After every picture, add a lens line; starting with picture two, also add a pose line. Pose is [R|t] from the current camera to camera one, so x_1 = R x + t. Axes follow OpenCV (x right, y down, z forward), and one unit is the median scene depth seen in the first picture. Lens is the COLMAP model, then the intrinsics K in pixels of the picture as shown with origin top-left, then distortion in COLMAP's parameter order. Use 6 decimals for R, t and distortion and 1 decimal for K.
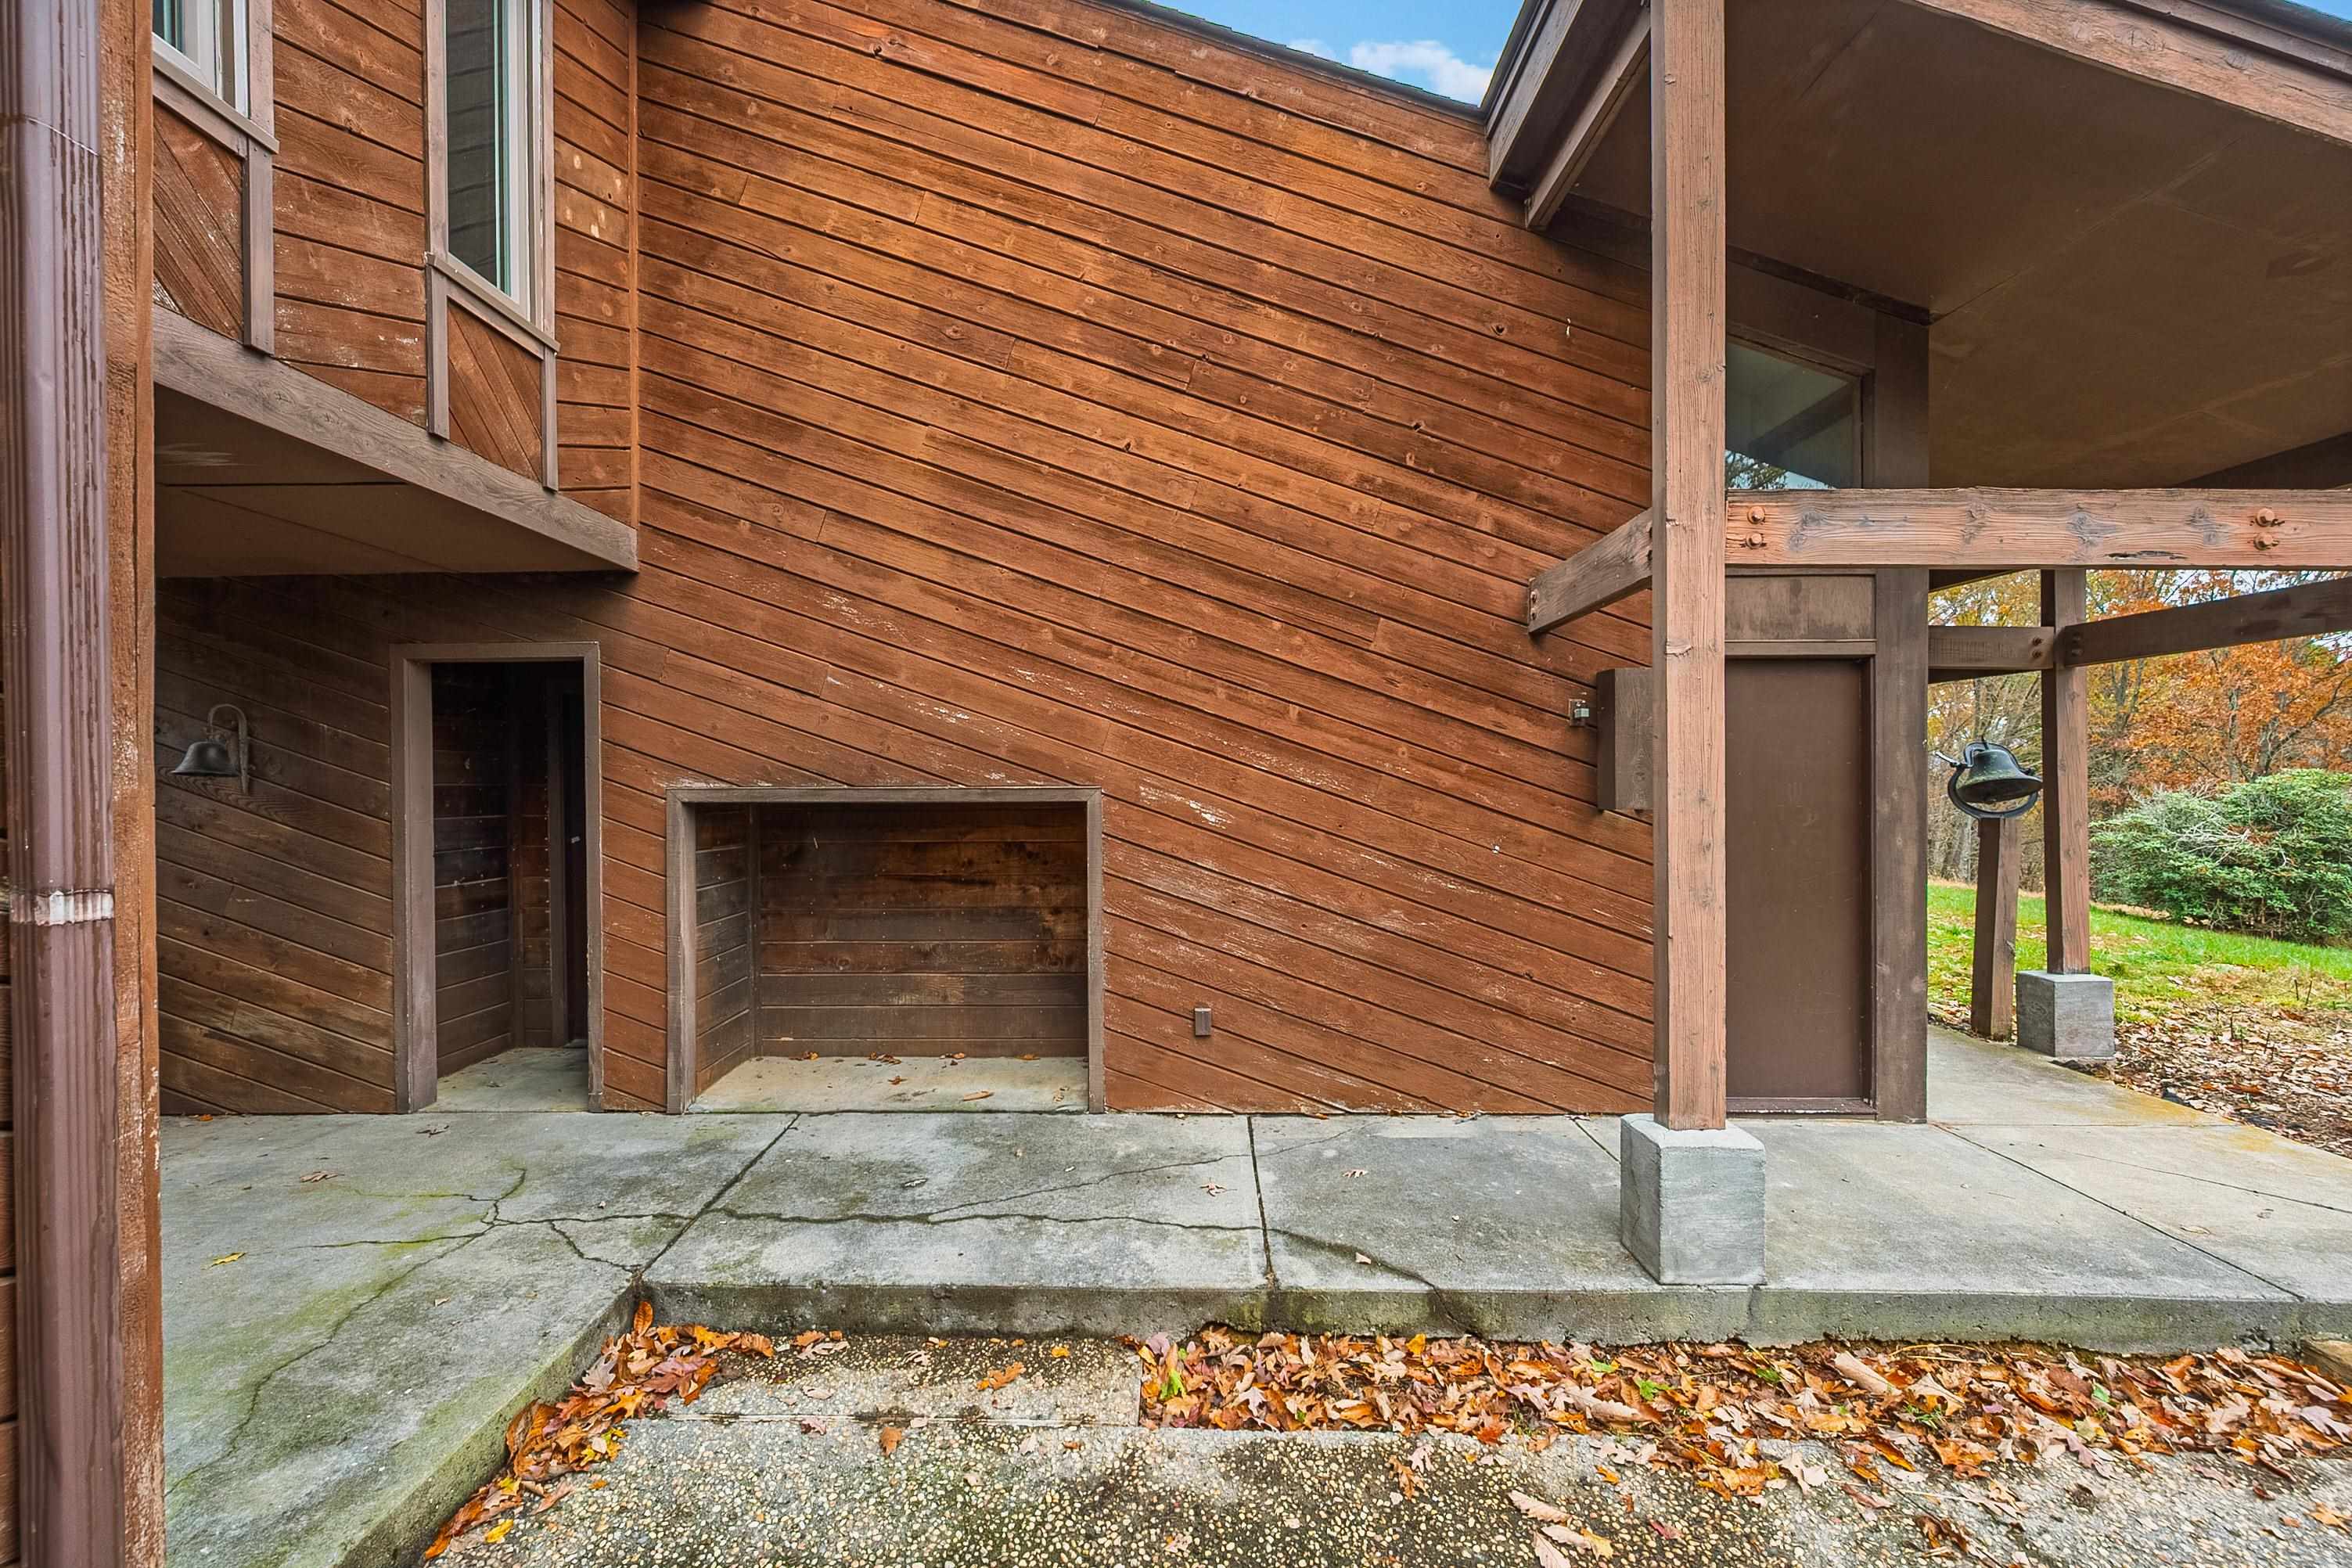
lens RADIAL K [[938.1, 0, 1168.2], [0, 938.1, 789.7], [0, 0, 1]] dist [0.001273, -0.000207]
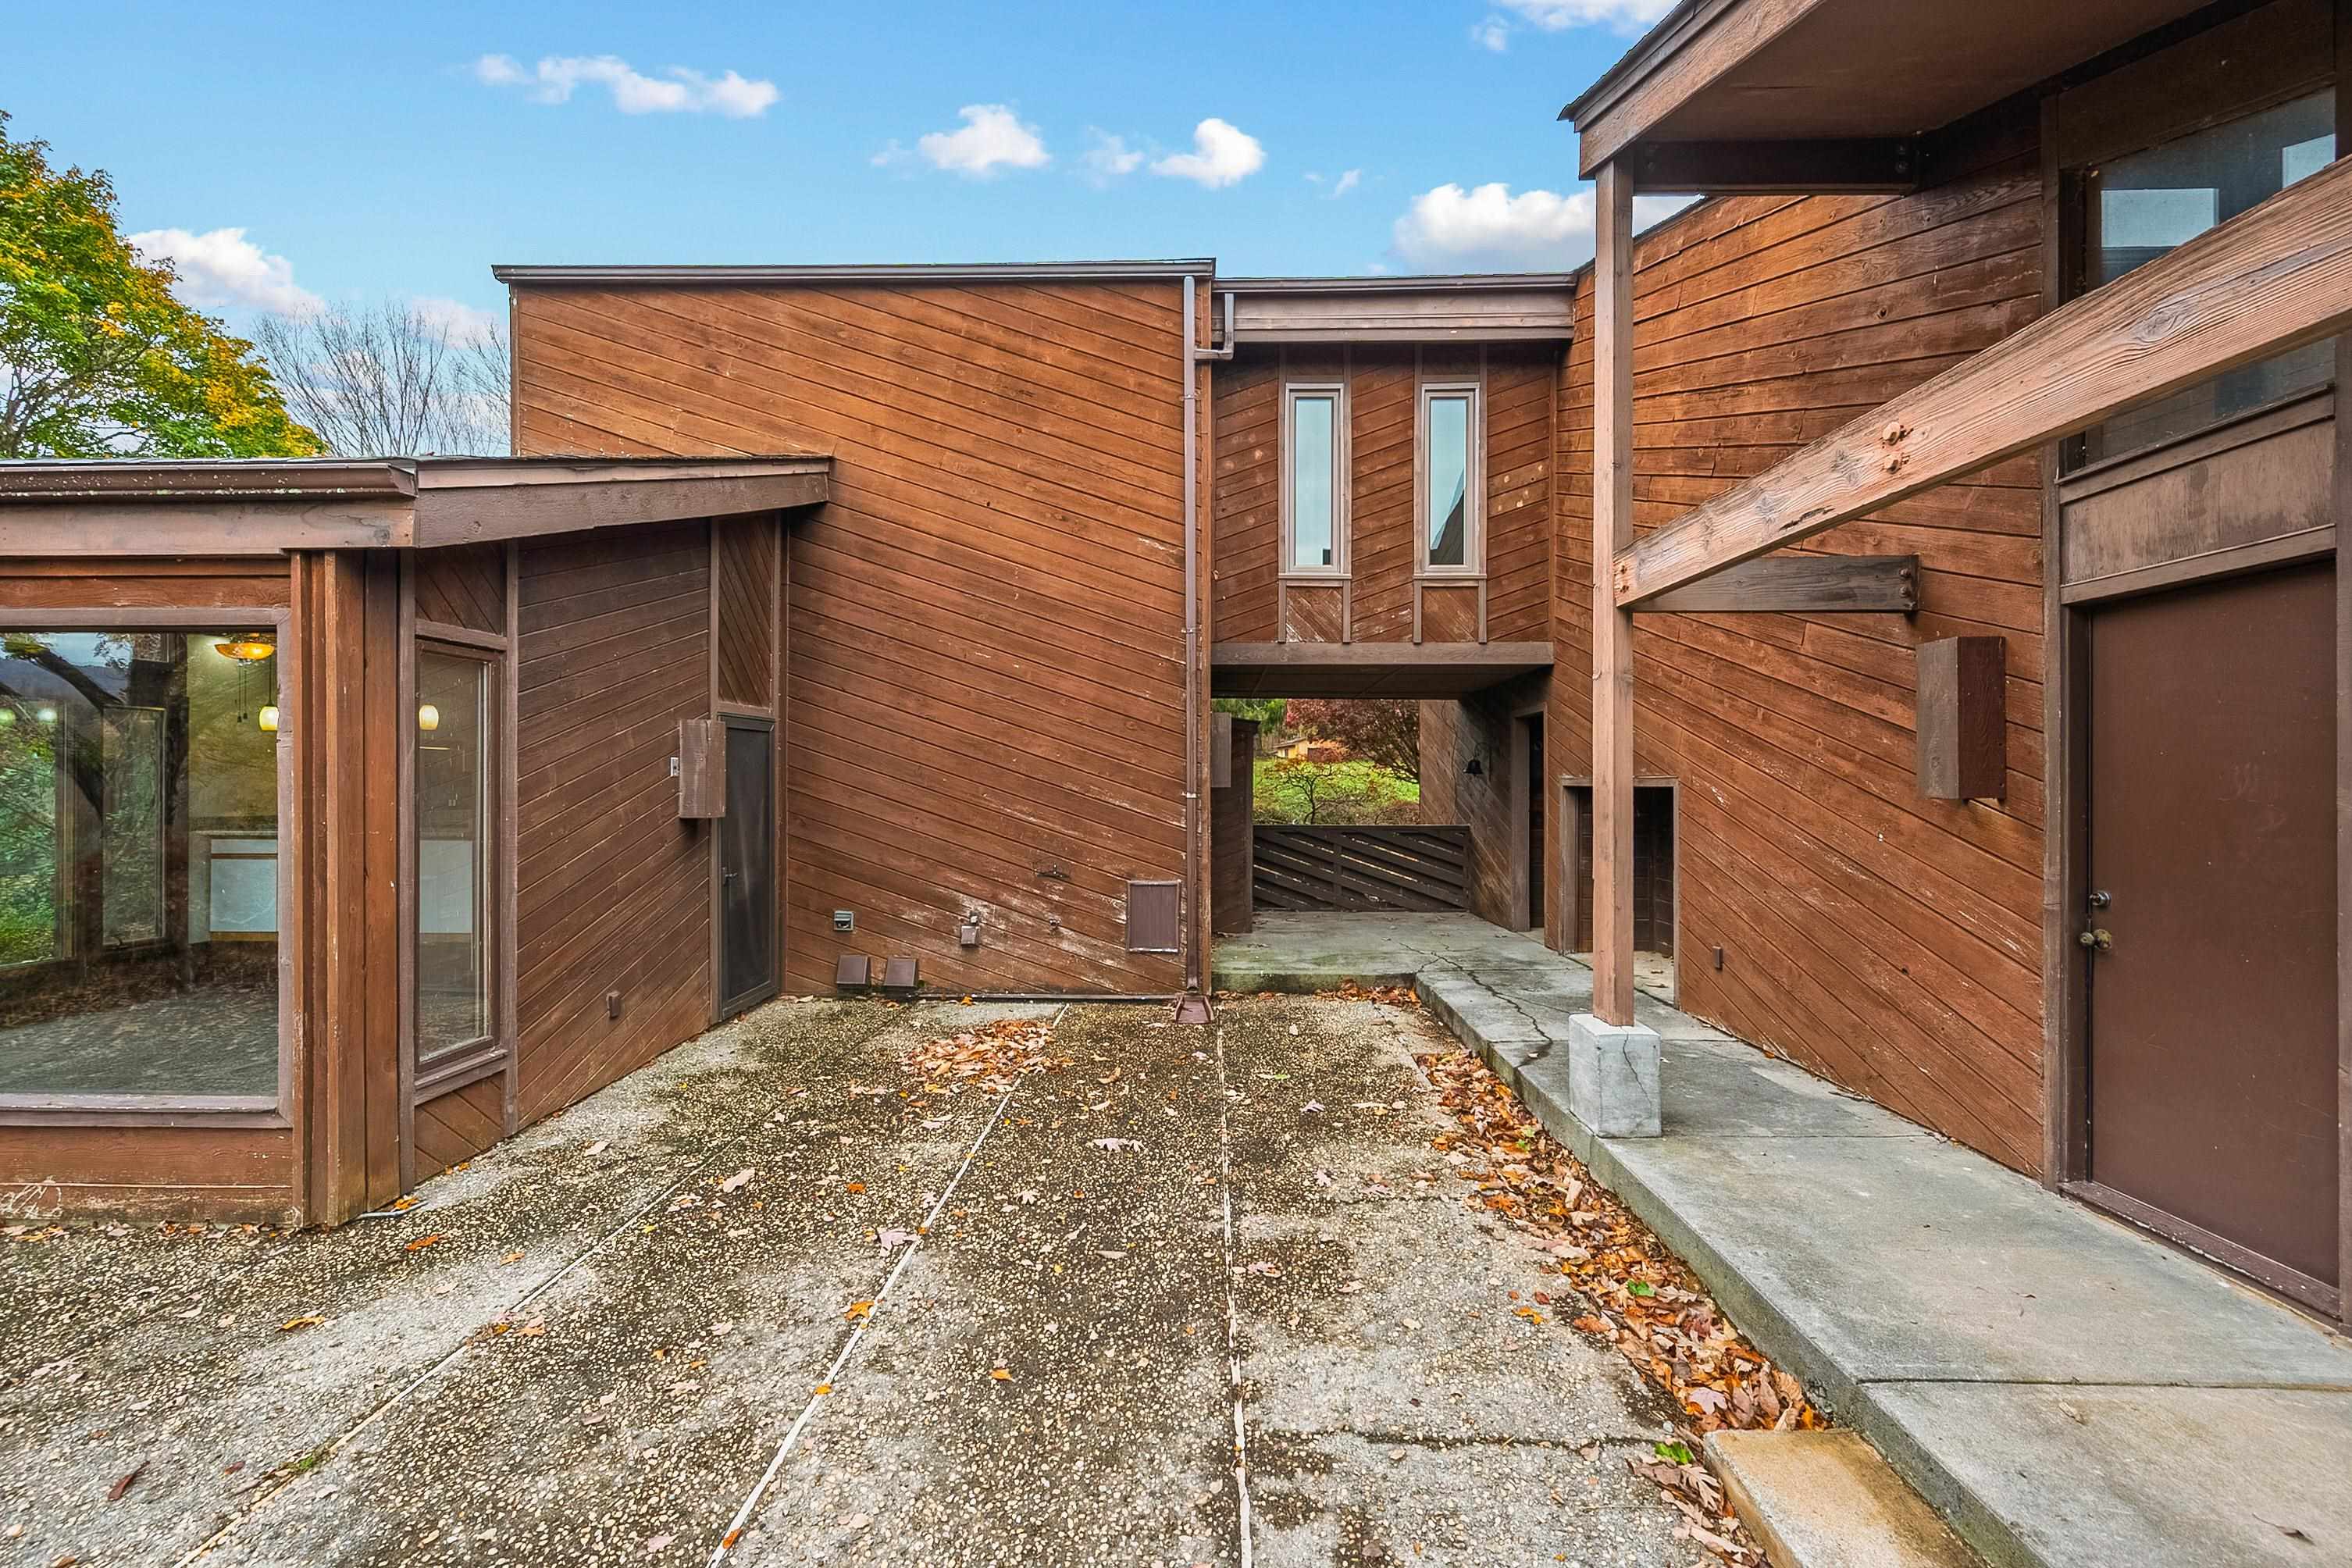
lens RADIAL K [[938.1, 0, 1164.3], [0, 938.1, 786.0], [0, 0, 1]] dist [0.001273, -0.000207]
pose [[-0.023714, 0.004632, -0.999708, 1.360262], [-0.009339, 0.999945, 0.004855, 0.011503], [0.999675, 0.009451, -0.023669, 0.267612]]
